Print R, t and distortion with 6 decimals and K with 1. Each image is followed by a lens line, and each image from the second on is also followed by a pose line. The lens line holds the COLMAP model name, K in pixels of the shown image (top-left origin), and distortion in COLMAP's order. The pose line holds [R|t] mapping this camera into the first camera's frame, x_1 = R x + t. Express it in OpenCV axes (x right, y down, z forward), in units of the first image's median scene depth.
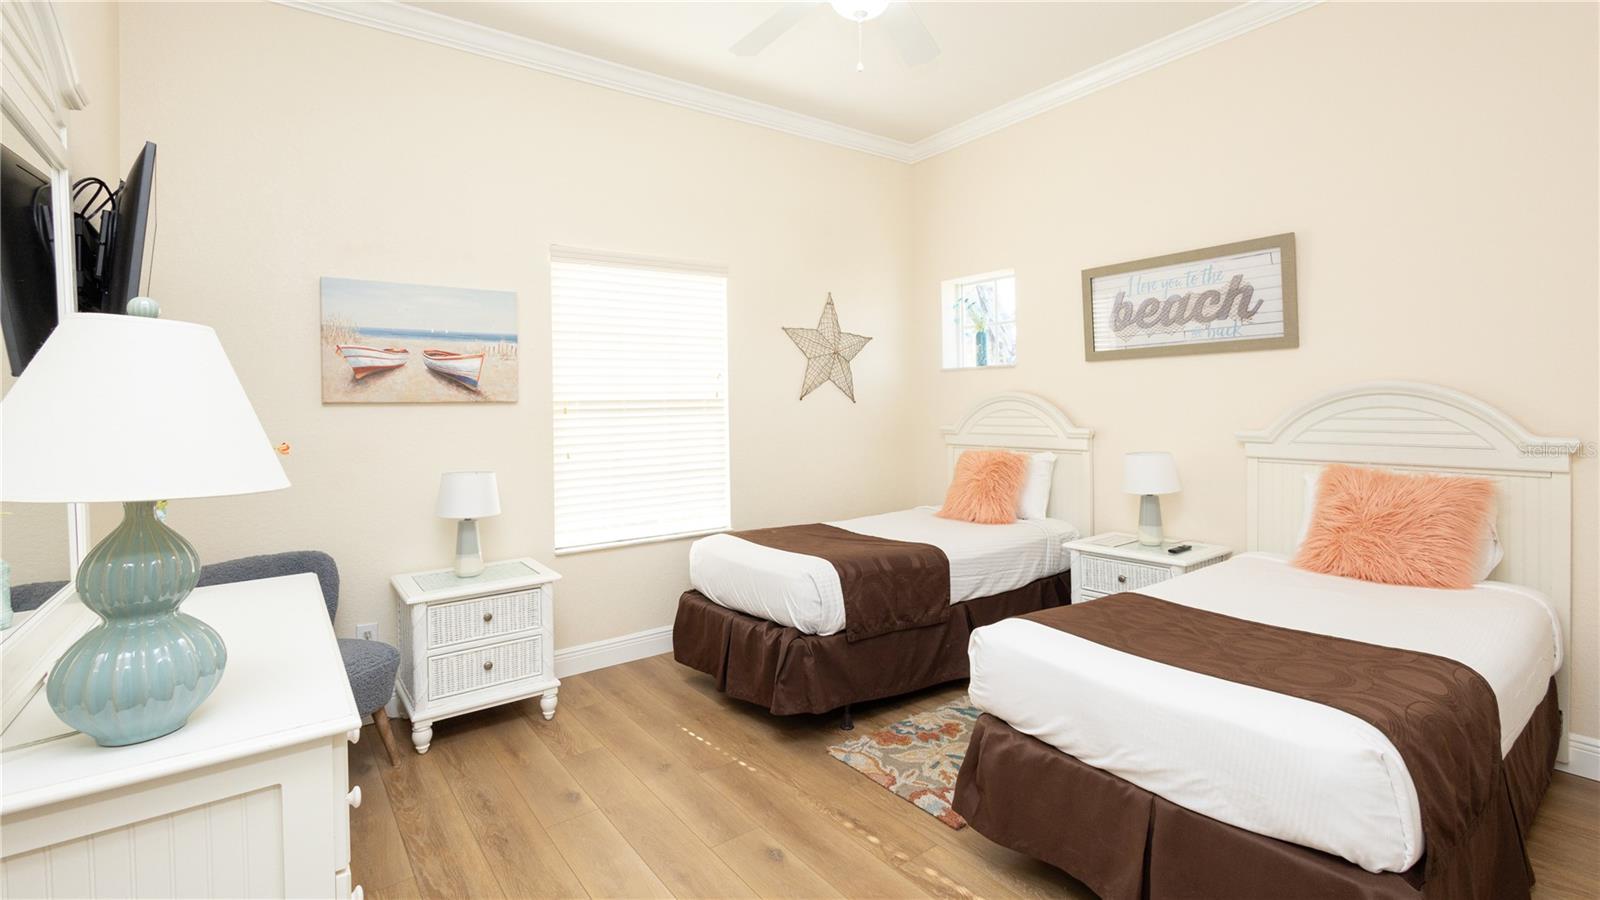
lens RADIAL K [[731.9, 0, 804.1], [0, 731.9, 461.0], [0, 0, 1]] dist [0.002379, -0.000930]
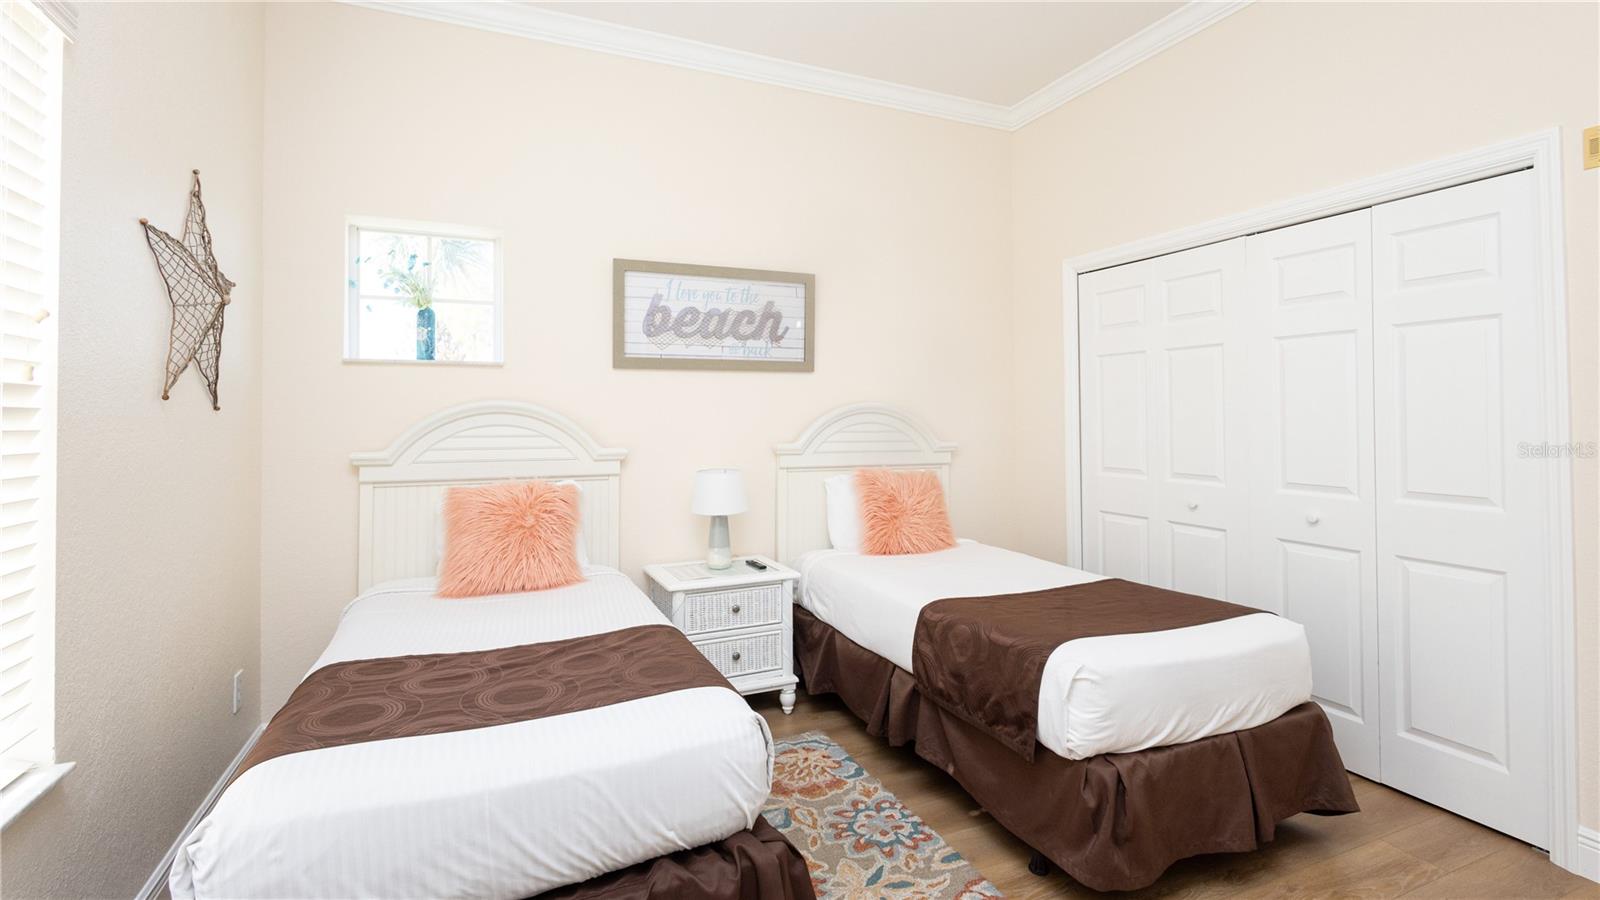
lens RADIAL K [[731.9, 0, 803.0], [0, 731.9, 435.5], [0, 0, 1]] dist [0.002379, -0.000930]
pose [[0.217266, -0.008863, 0.976072, -0.421488], [0.073461, 0.997271, -0.007297, -0.040678], [-0.973344, 0.073289, 0.217324, 0.677174]]
